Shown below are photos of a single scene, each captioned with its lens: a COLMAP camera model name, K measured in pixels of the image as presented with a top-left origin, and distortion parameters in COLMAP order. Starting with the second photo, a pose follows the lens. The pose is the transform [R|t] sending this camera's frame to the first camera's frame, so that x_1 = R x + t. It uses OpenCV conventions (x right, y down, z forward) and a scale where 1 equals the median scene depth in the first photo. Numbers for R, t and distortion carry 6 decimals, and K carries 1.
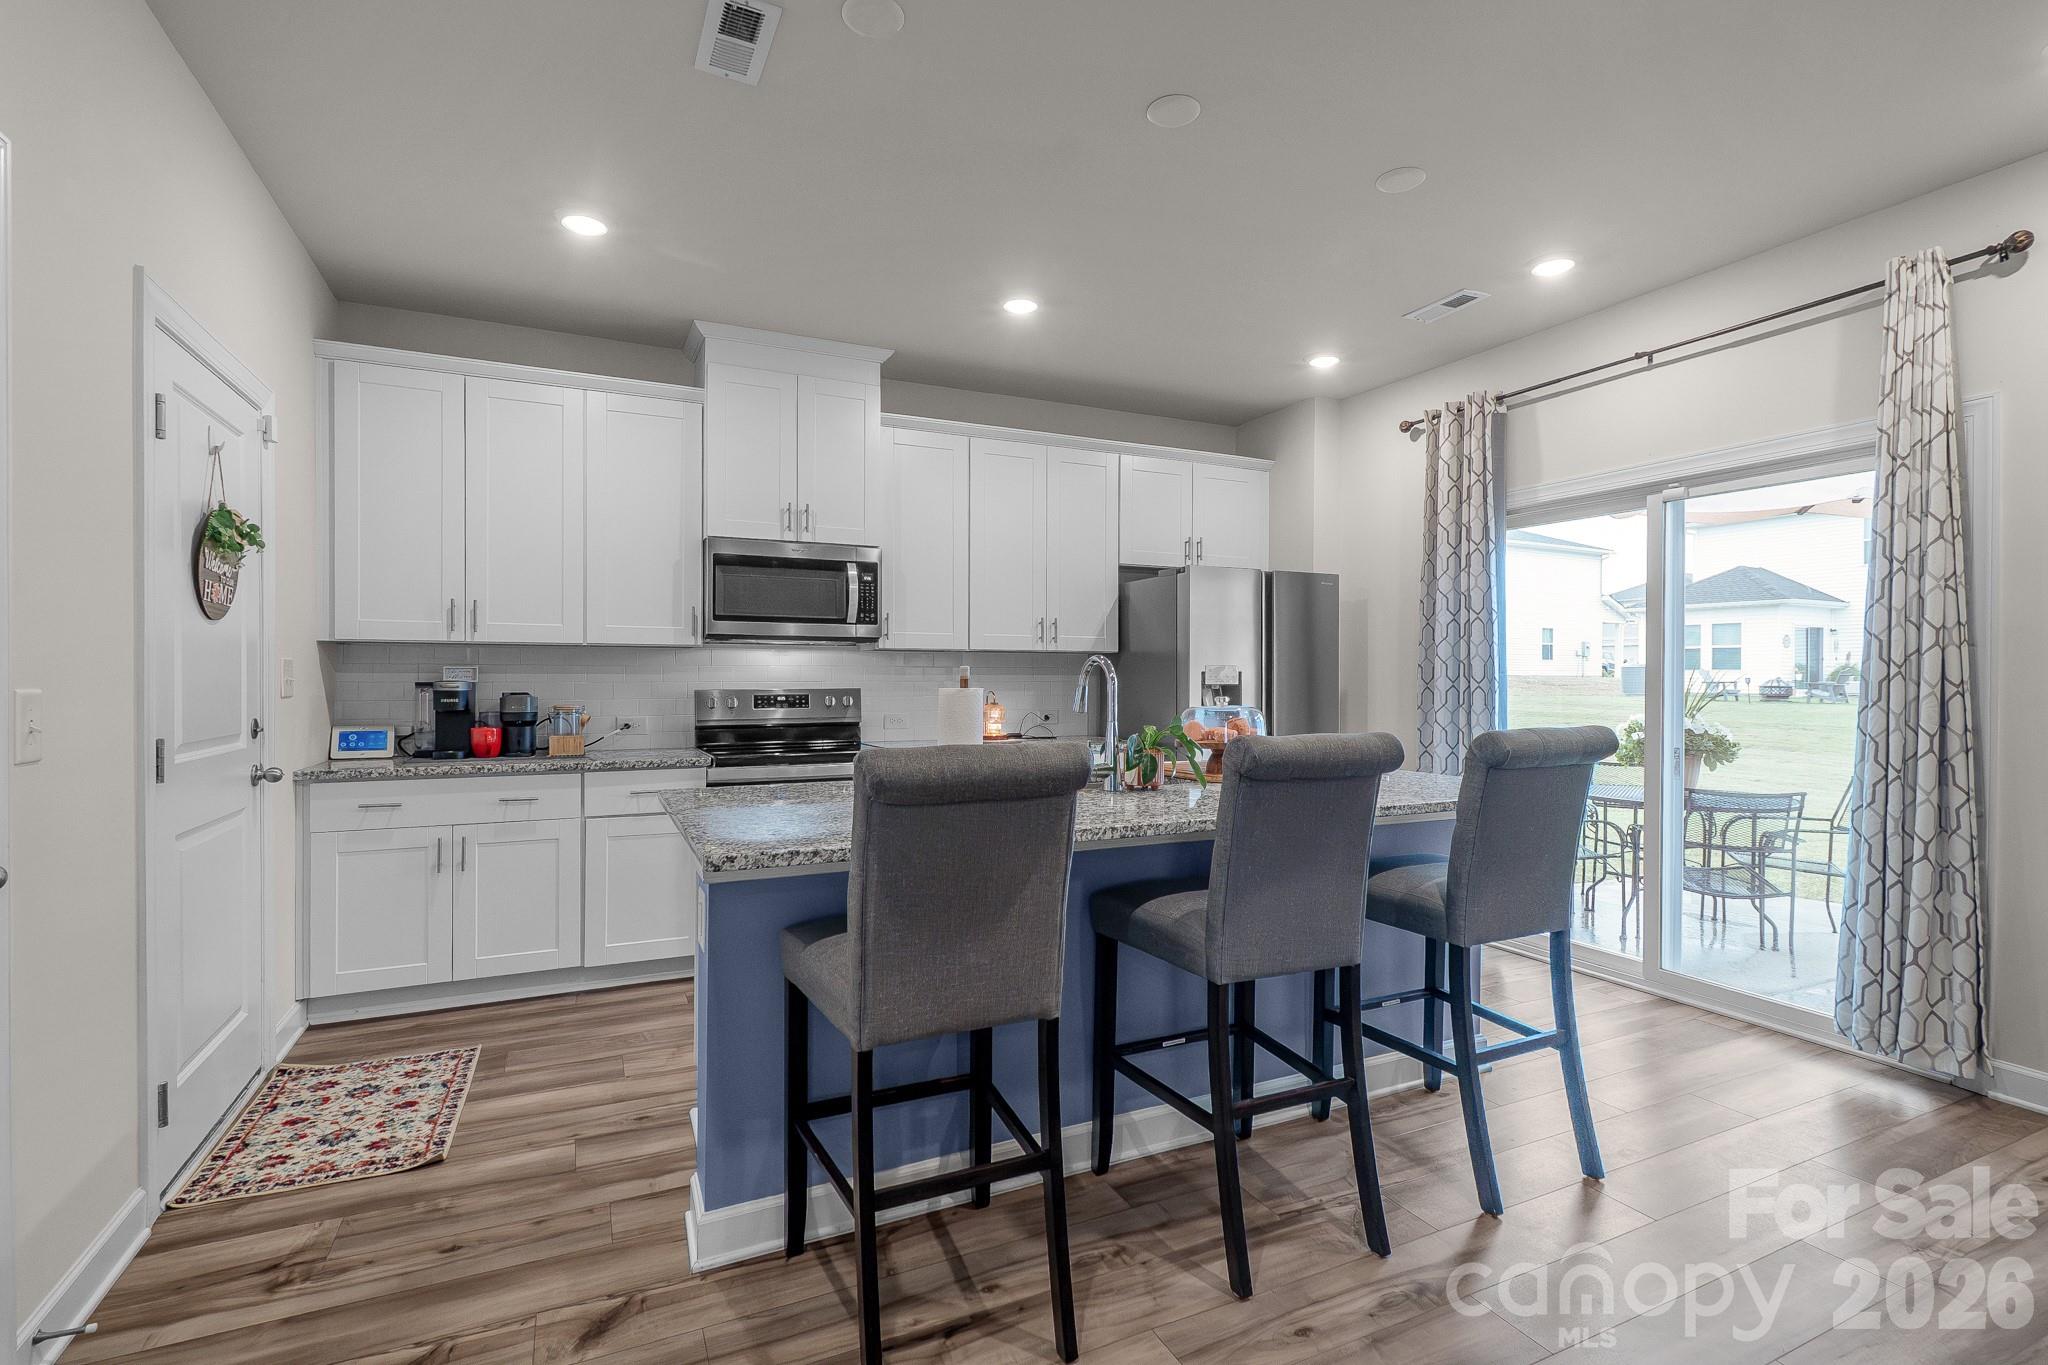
lens RADIAL K [[918.7, 0, 1053.5], [0, 918.7, 686.5], [0, 0, 1]] dist [0.000795, -0.000031]
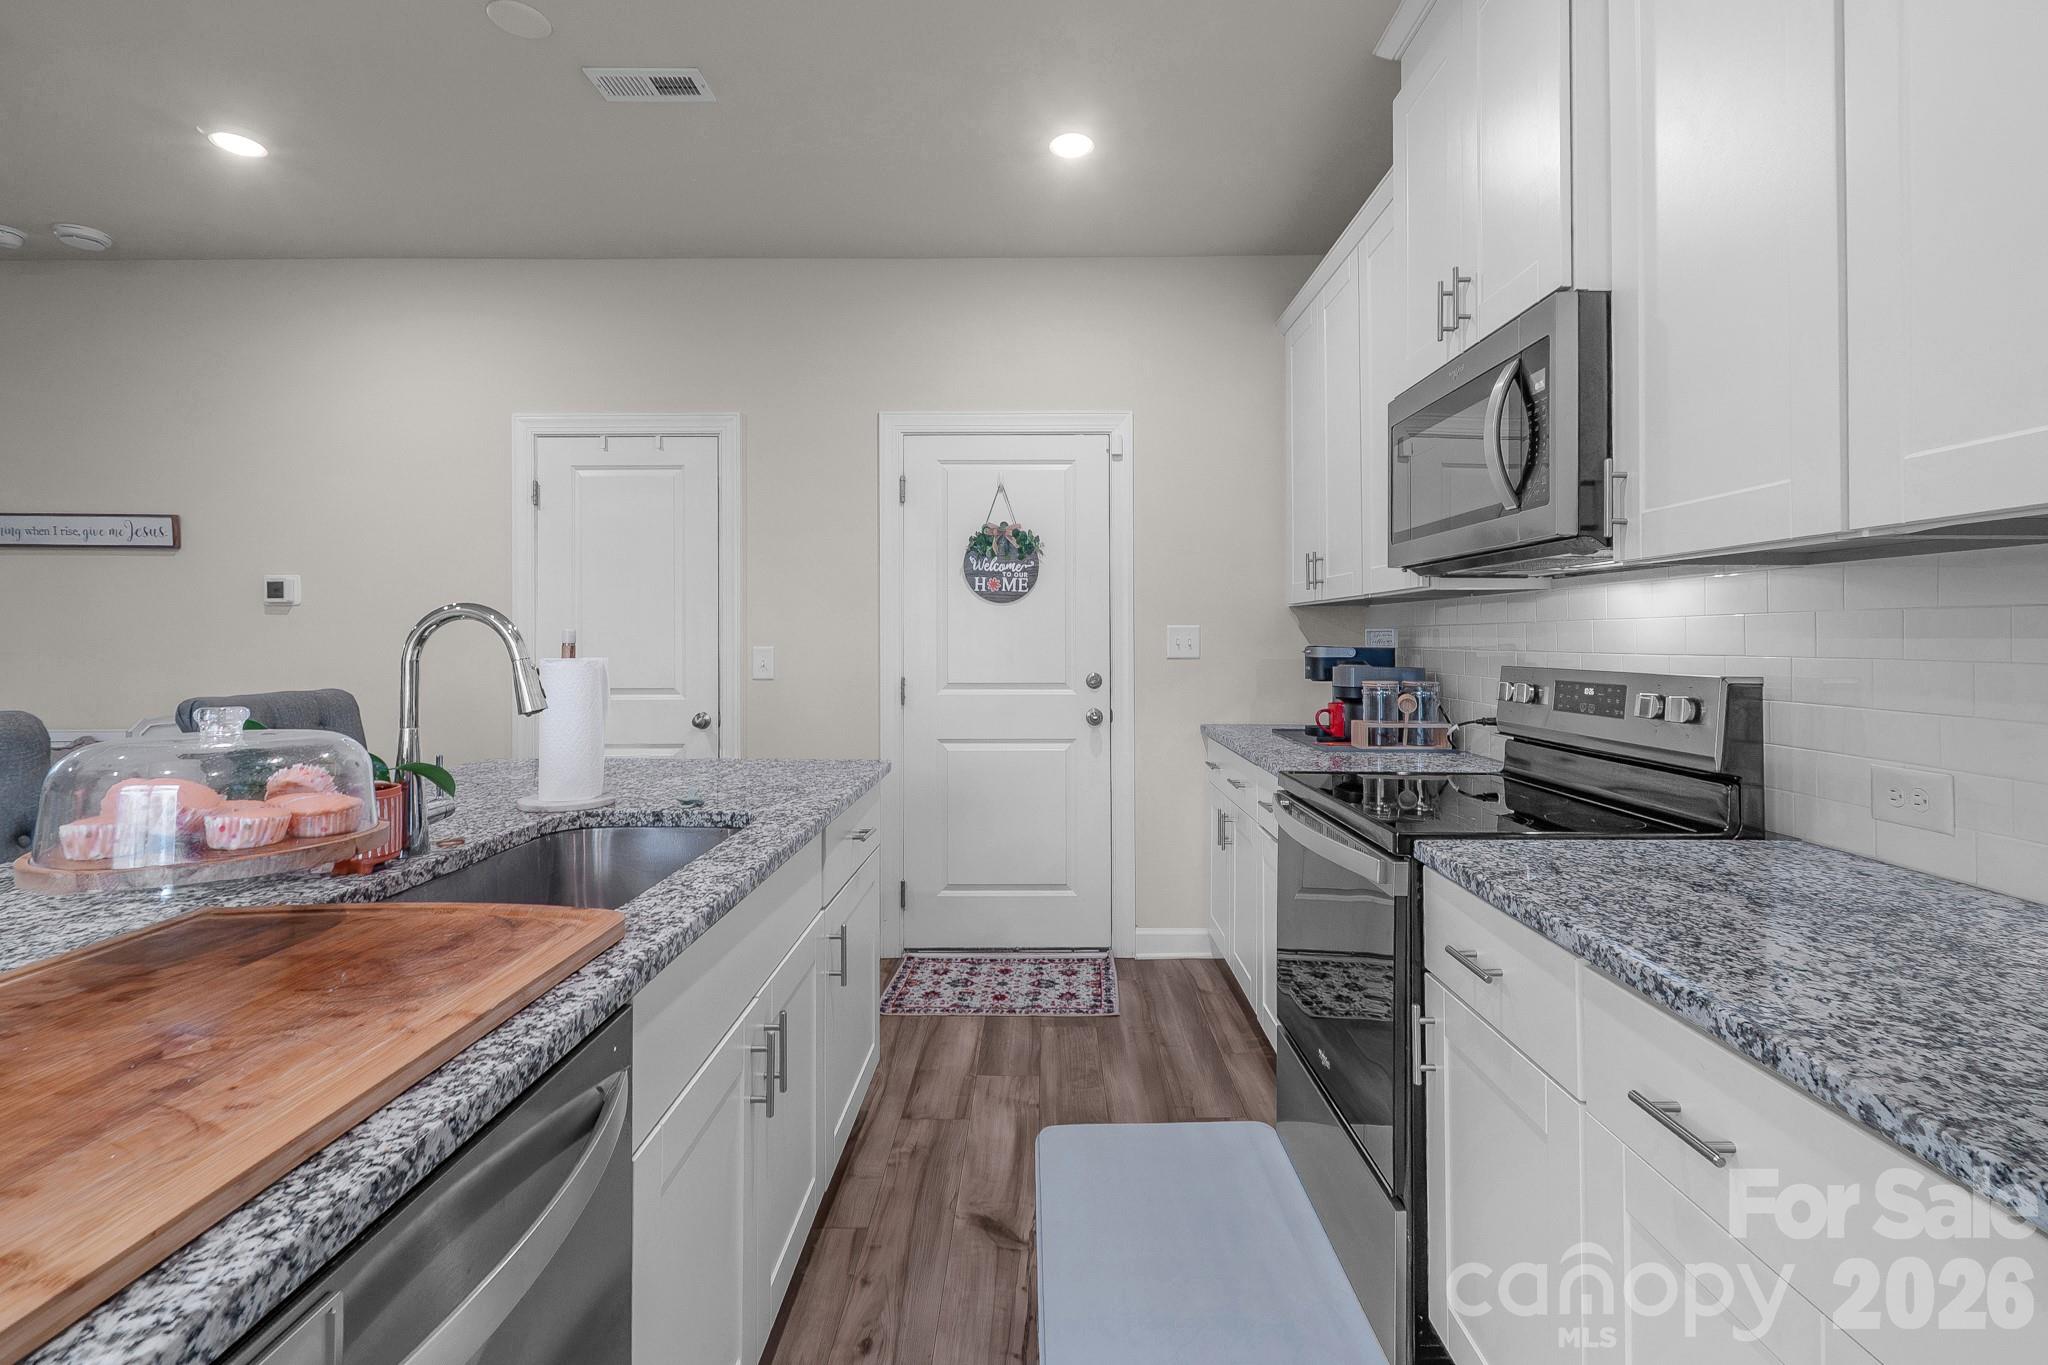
lens RADIAL K [[950.0, 0, 1027.0], [0, 950.0, 629.5], [0, 0, 1]] dist [0.003572, -0.000498]
pose [[-0.454116, -0.008869, -0.890898, 0.260310], [-0.008864, 0.999946, -0.005436, -0.013154], [0.890898, 0.005429, -0.454170, 1.059629]]
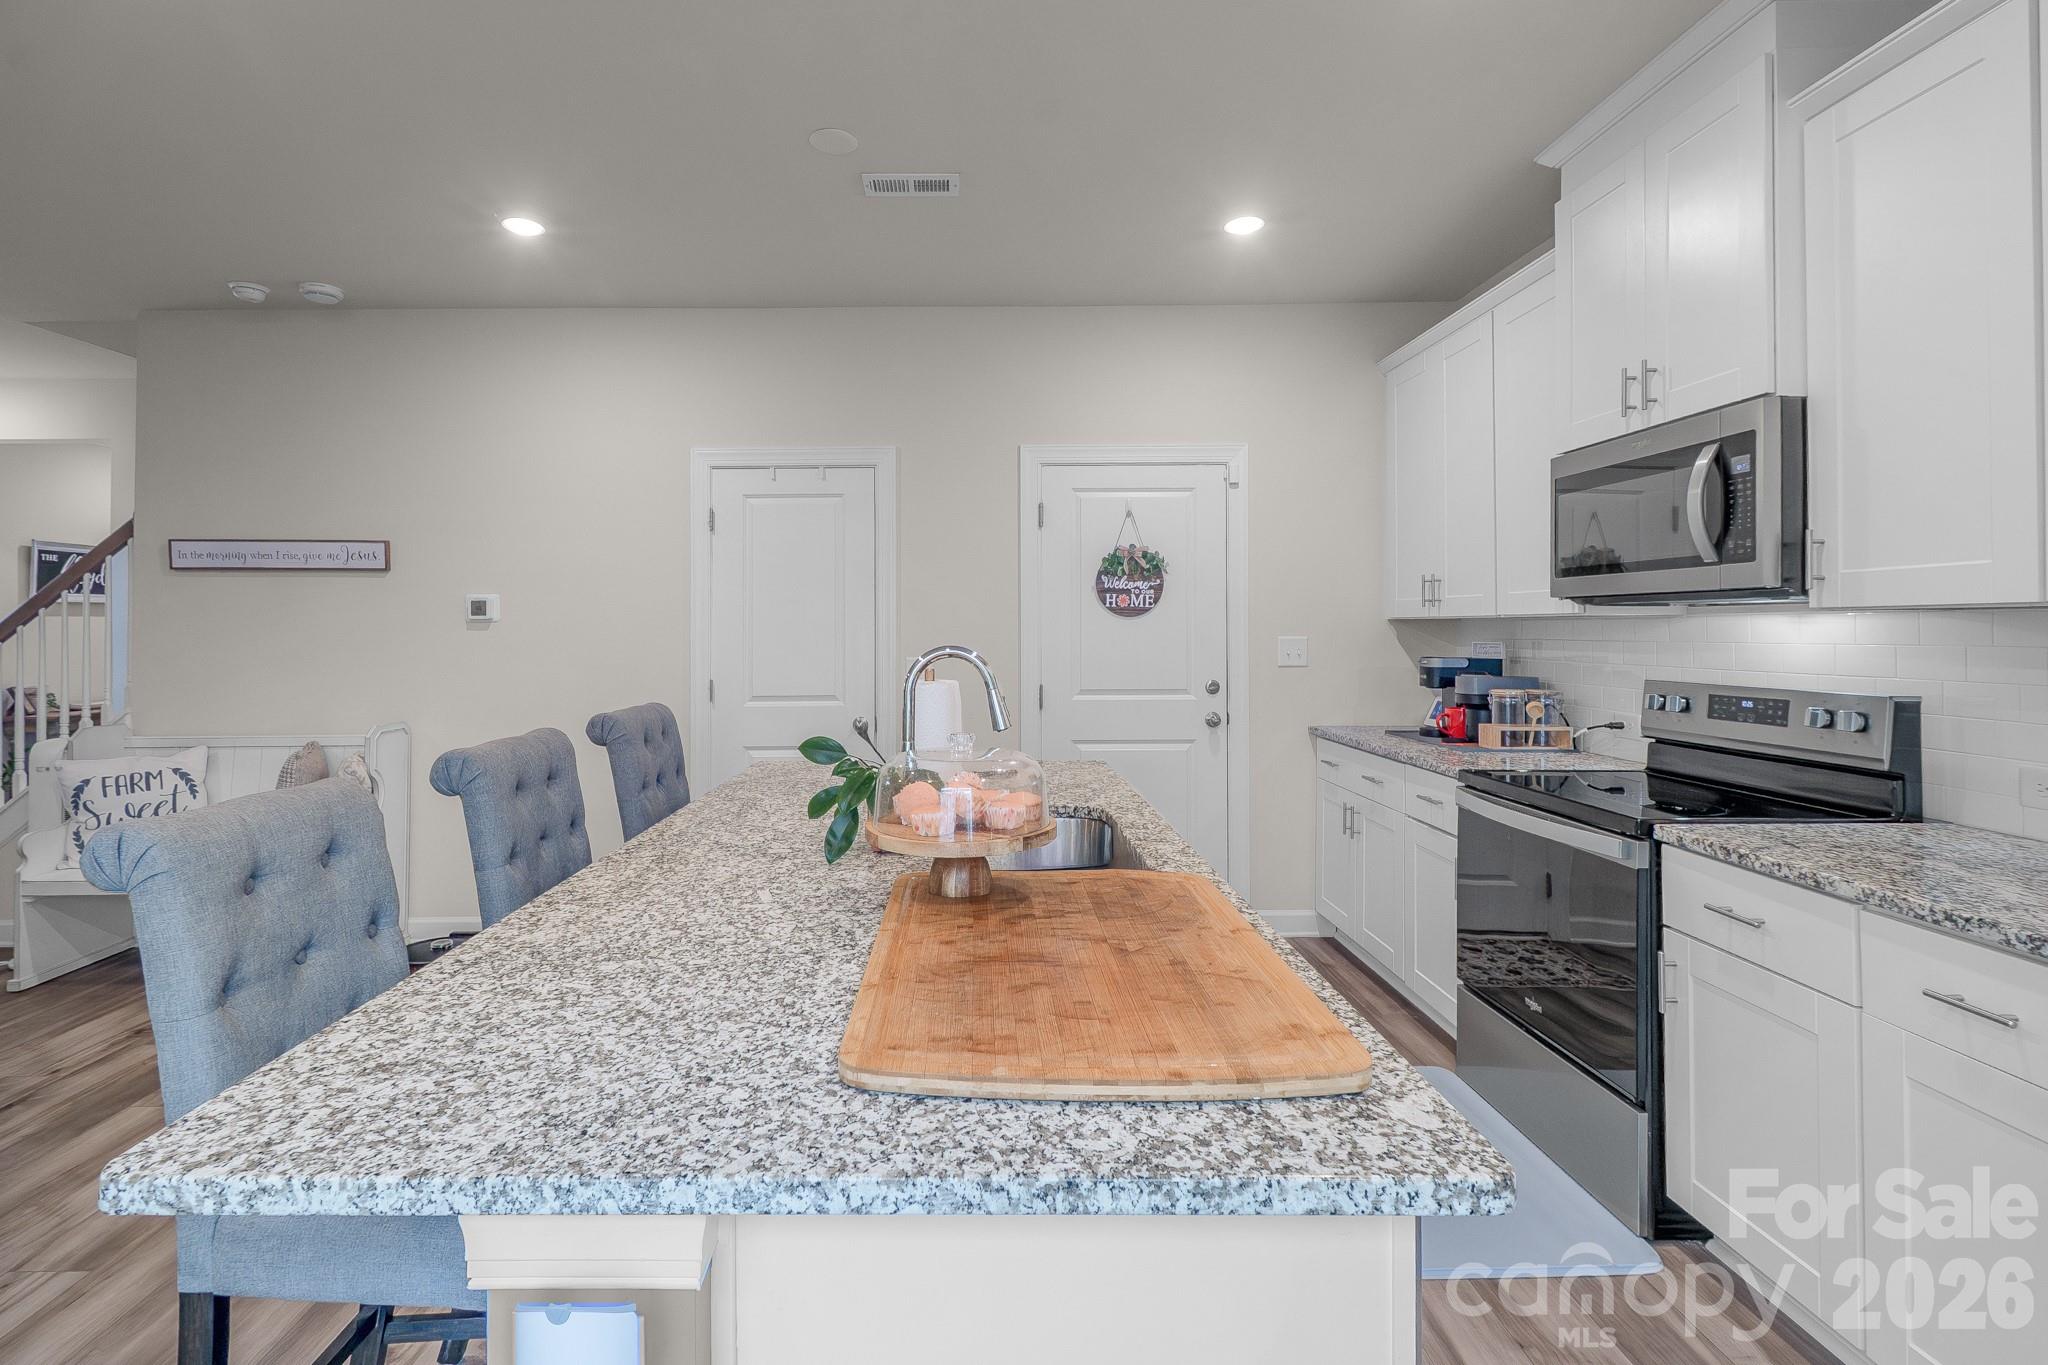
lens RADIAL K [[973.5, 0, 963.5], [0, 973.5, 623.7], [0, 0, 1]] dist [0.008861, -0.004075]
pose [[-0.446297, -0.004630, -0.894873, 0.469100], [-0.005605, 0.999981, -0.002378, -0.033444], [0.894867, 0.003954, -0.446315, 0.924636]]
